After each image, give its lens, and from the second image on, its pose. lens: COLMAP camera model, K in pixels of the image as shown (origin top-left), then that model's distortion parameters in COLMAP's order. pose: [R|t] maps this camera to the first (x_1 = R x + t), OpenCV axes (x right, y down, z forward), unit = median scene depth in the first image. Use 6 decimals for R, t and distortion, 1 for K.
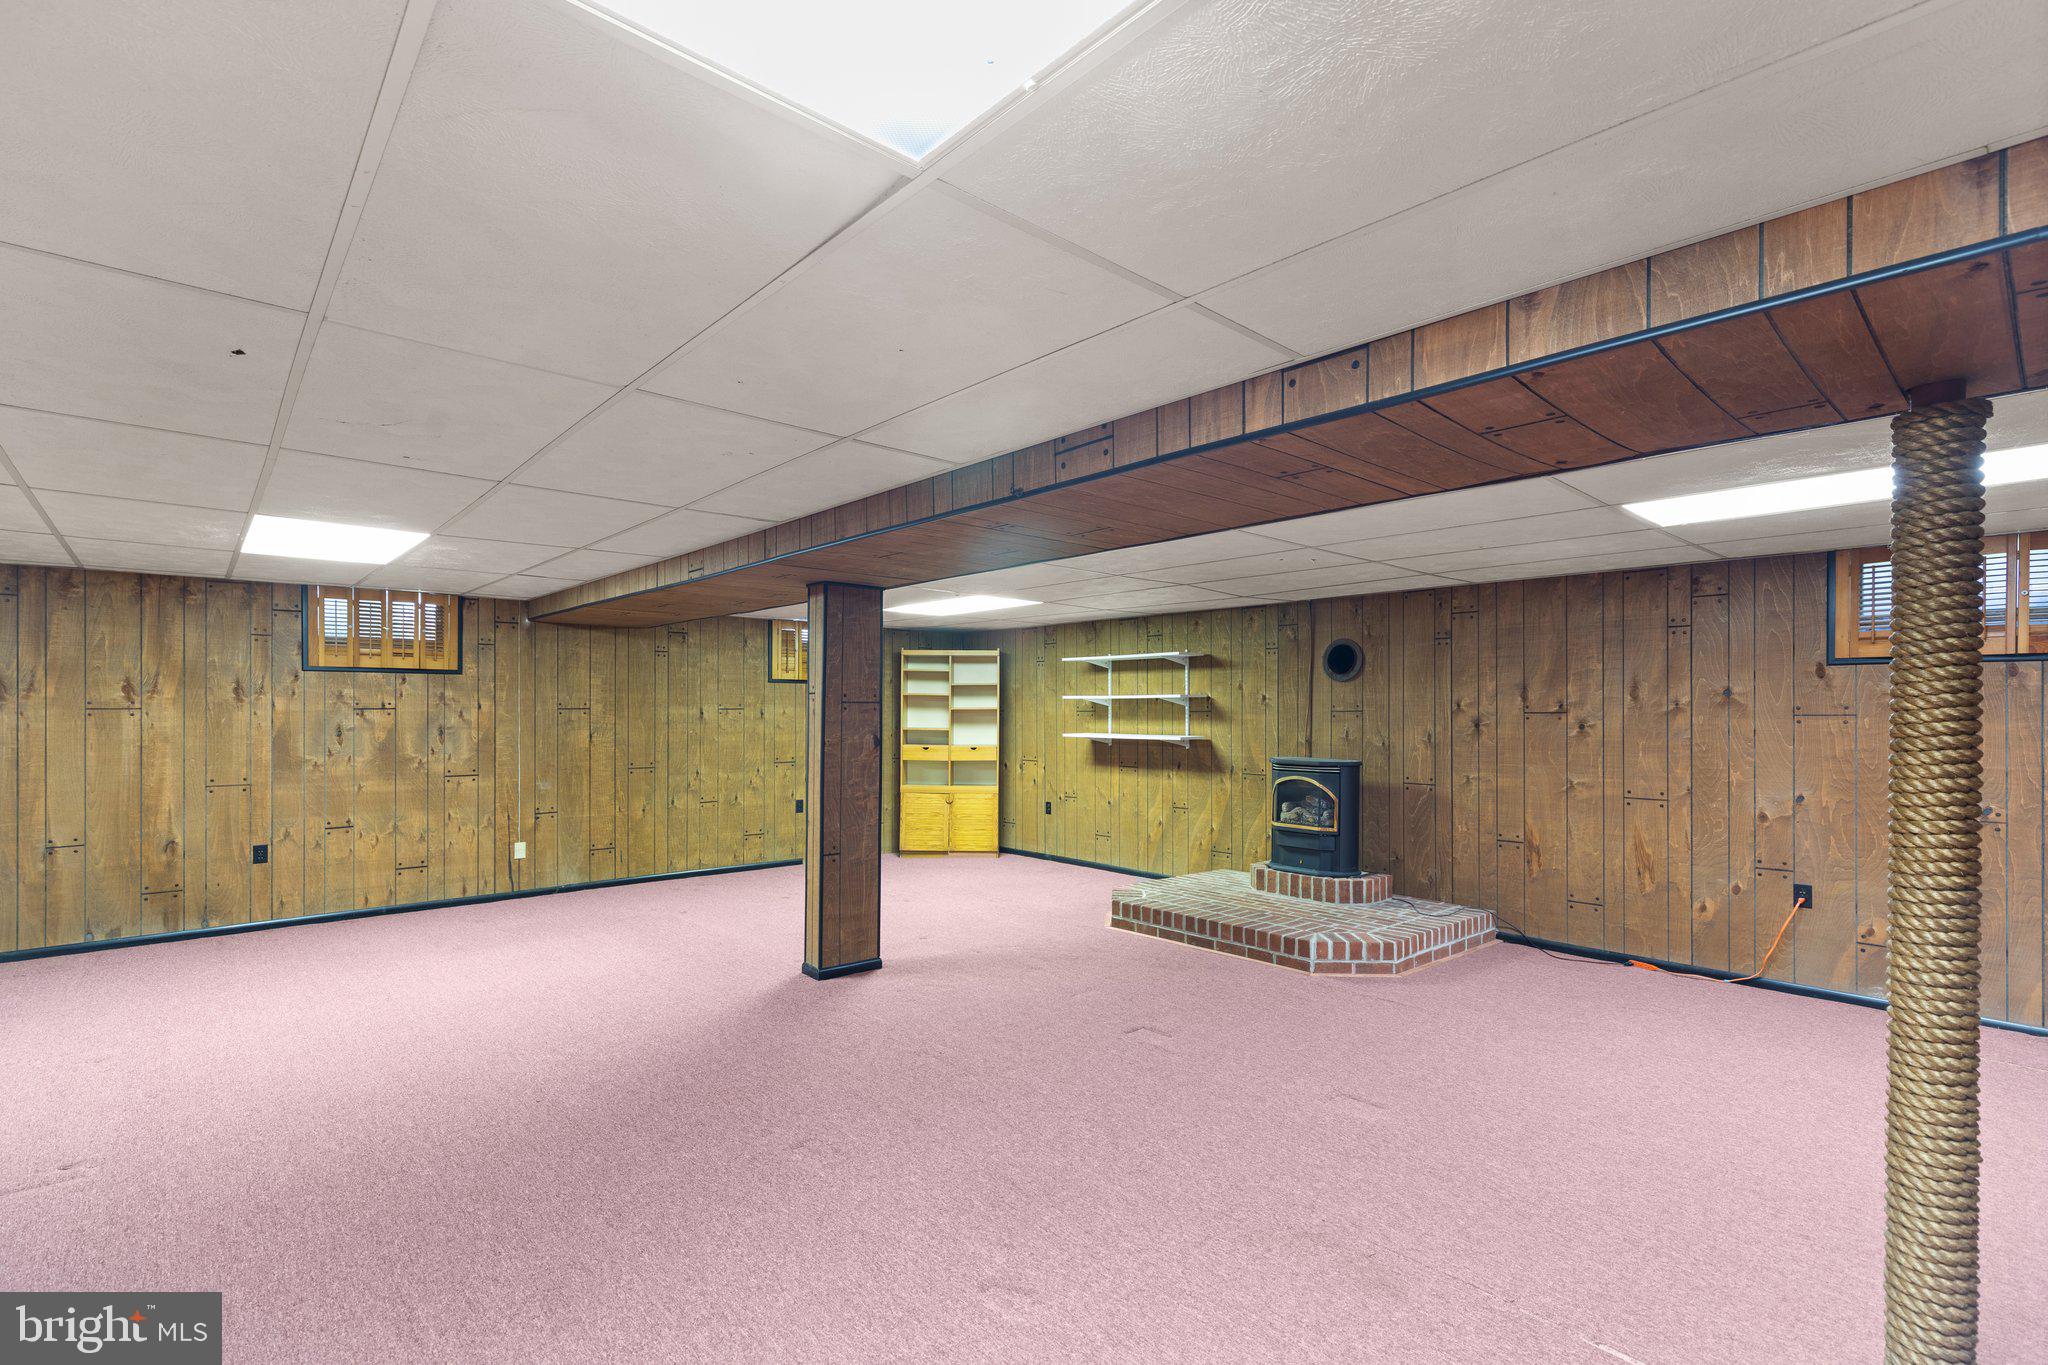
lens RADIAL K [[927.6, 0, 1019.1], [0, 927.6, 715.1], [0, 0, 1]] dist [0.008488, -0.001145]
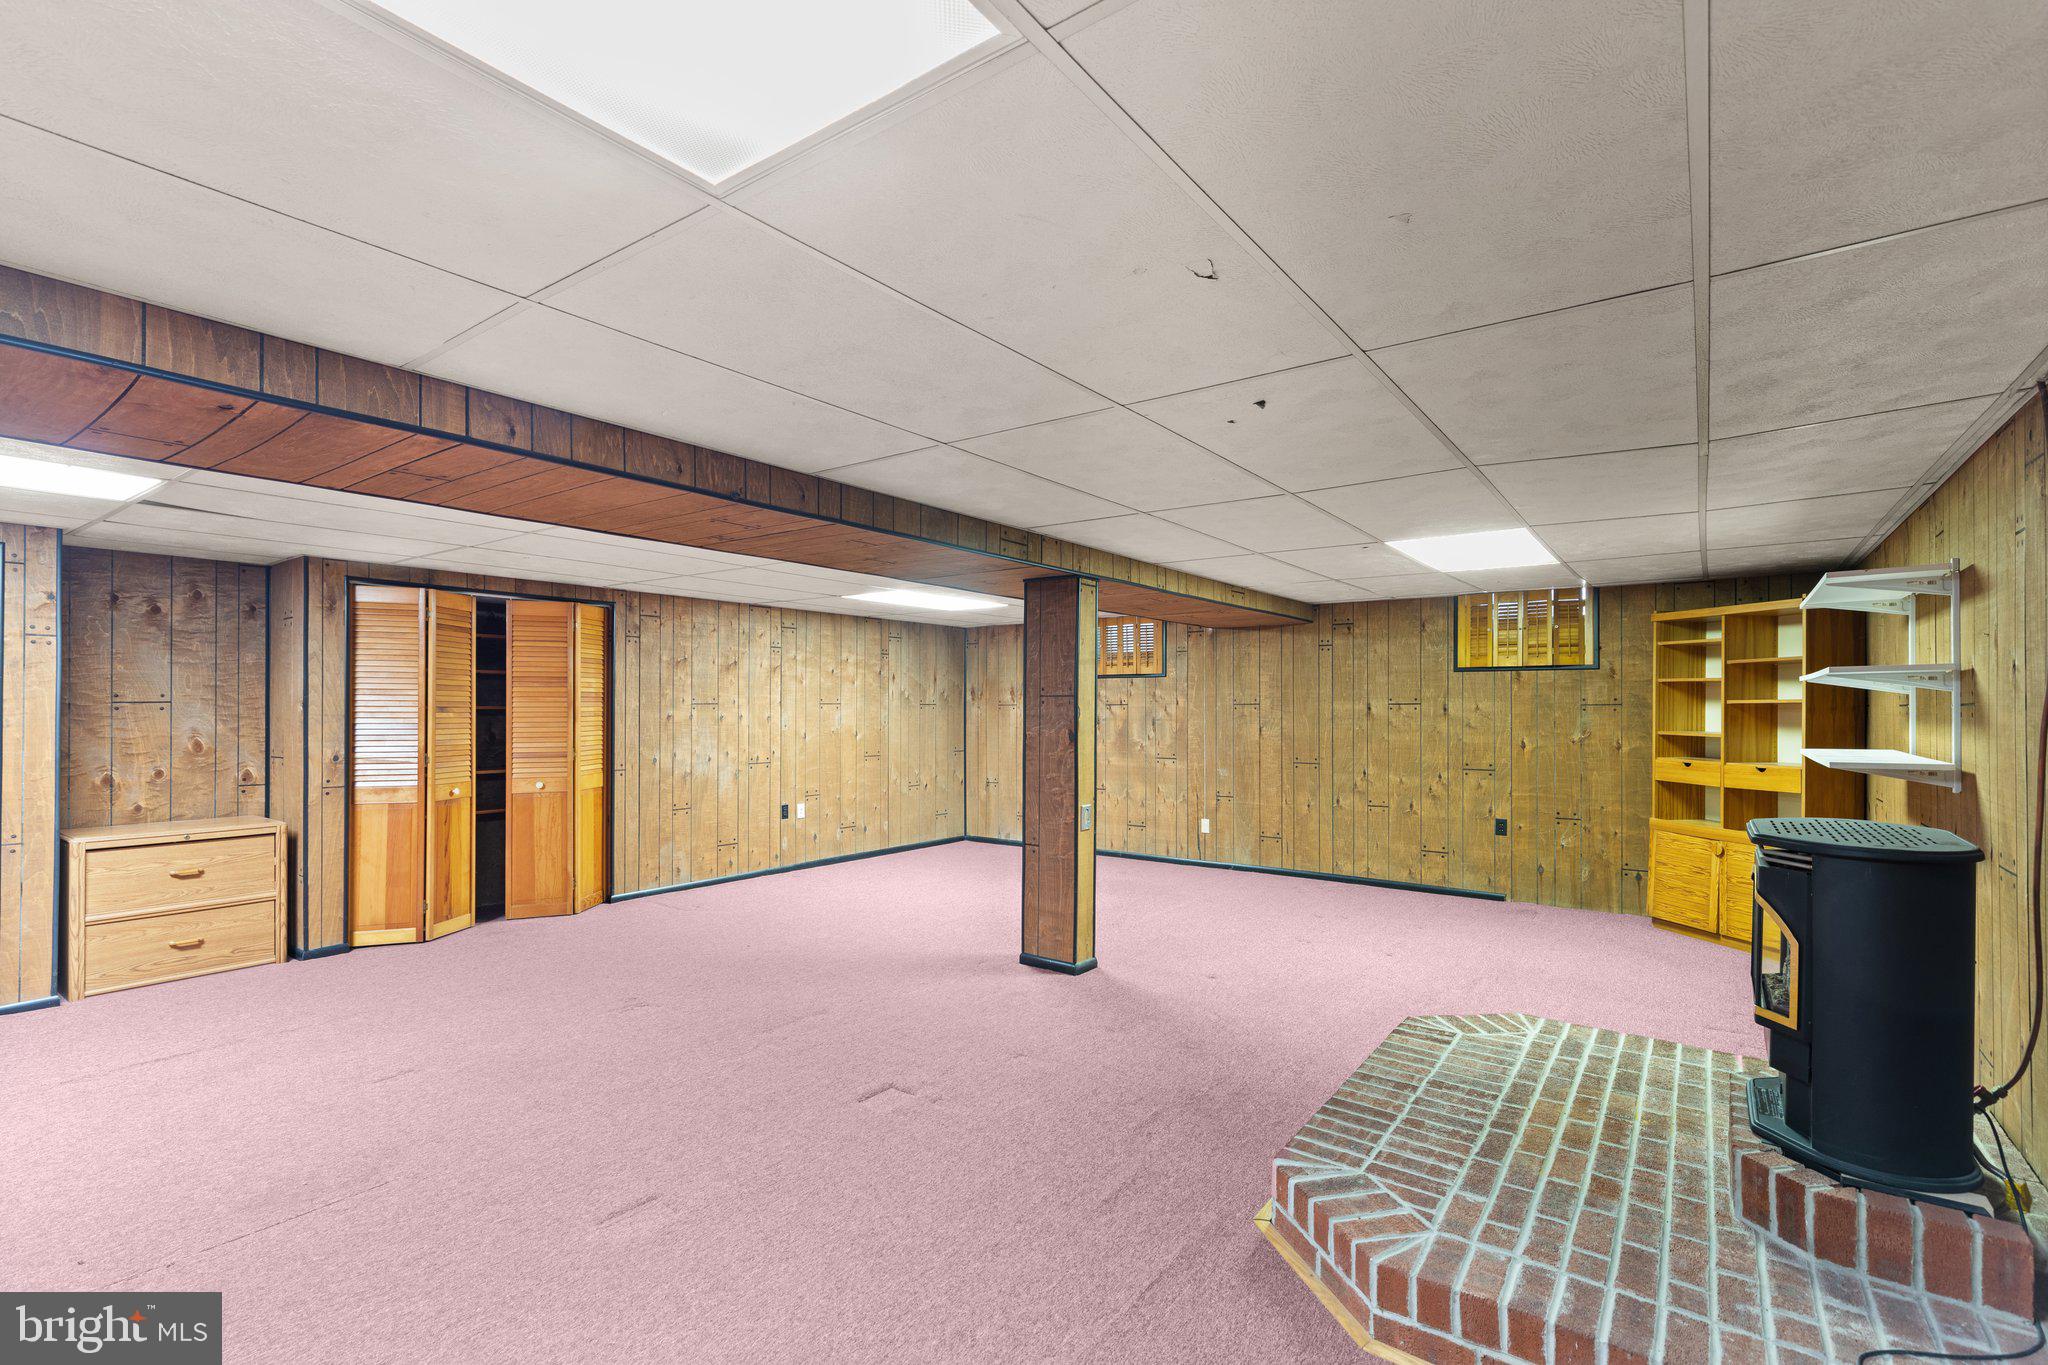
lens RADIAL K [[927.6, 0, 1023.0], [0, 927.6, 692.4], [0, 0, 1]] dist [0.008488, -0.001145]
pose [[0.202226, -0.016533, -0.979199, 0.563197], [-0.004611, 0.999830, -0.017834, 0.000068], [0.979328, 0.008121, 0.202116, 0.547650]]
